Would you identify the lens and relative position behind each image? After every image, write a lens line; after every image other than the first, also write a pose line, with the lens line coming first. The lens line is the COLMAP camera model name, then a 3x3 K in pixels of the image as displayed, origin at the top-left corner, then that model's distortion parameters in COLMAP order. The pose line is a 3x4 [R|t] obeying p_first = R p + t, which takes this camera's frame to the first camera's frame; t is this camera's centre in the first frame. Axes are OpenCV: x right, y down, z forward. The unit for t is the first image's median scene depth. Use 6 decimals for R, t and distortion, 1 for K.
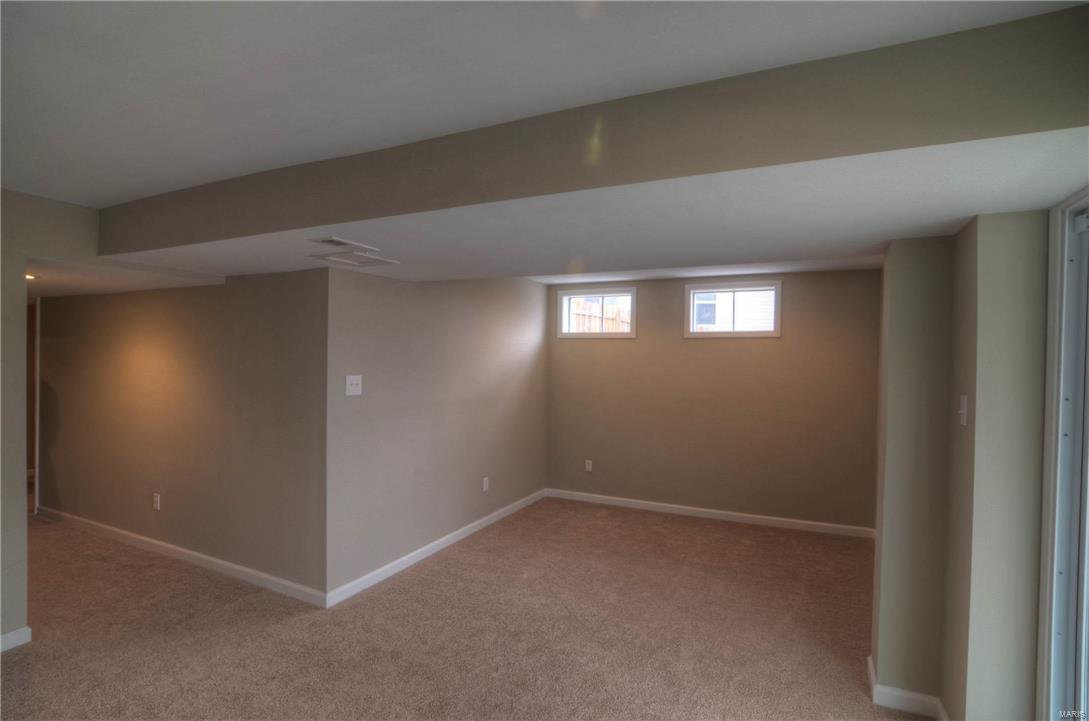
lens RADIAL K [[533.6, 0, 585.8], [0, 533.6, 367.6], [0, 0, 1]] dist [0.001571, 0.000212]
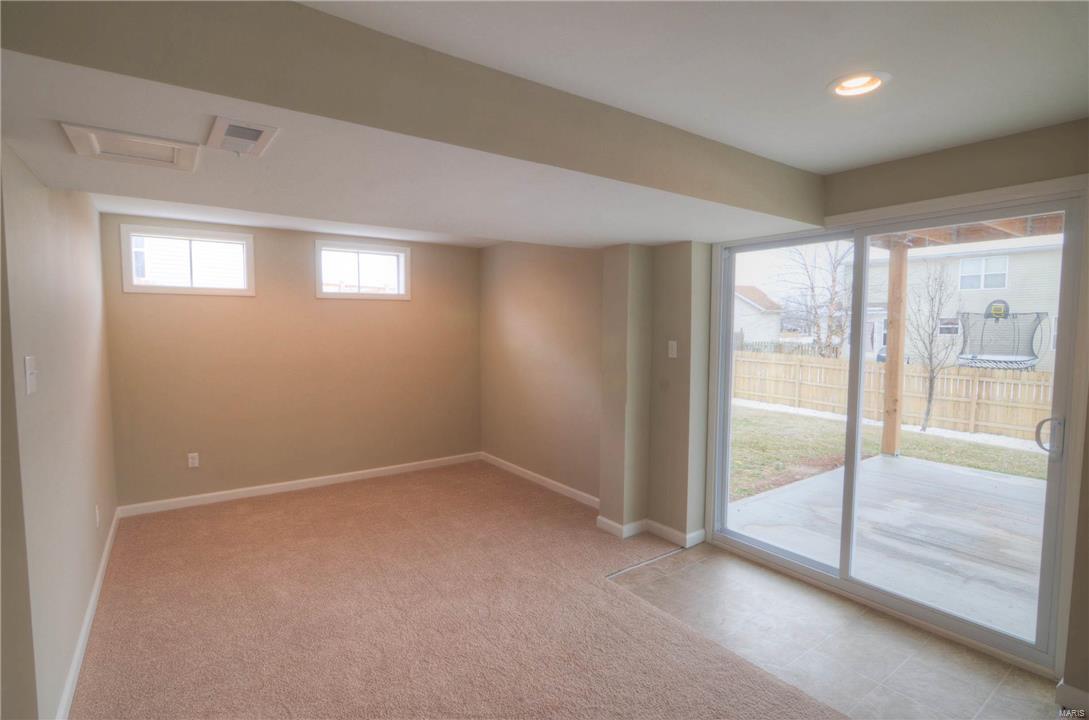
lens RADIAL K [[527.1, 0, 551.4], [0, 527.1, 364.0], [0, 0, 1]] dist [-0.001630, 0.000158]
pose [[0.515623, -0.077664, 0.853289, -0.390654], [0.017221, 0.996622, 0.080304, -0.007964], [-0.856643, -0.026712, 0.515218, 0.174599]]
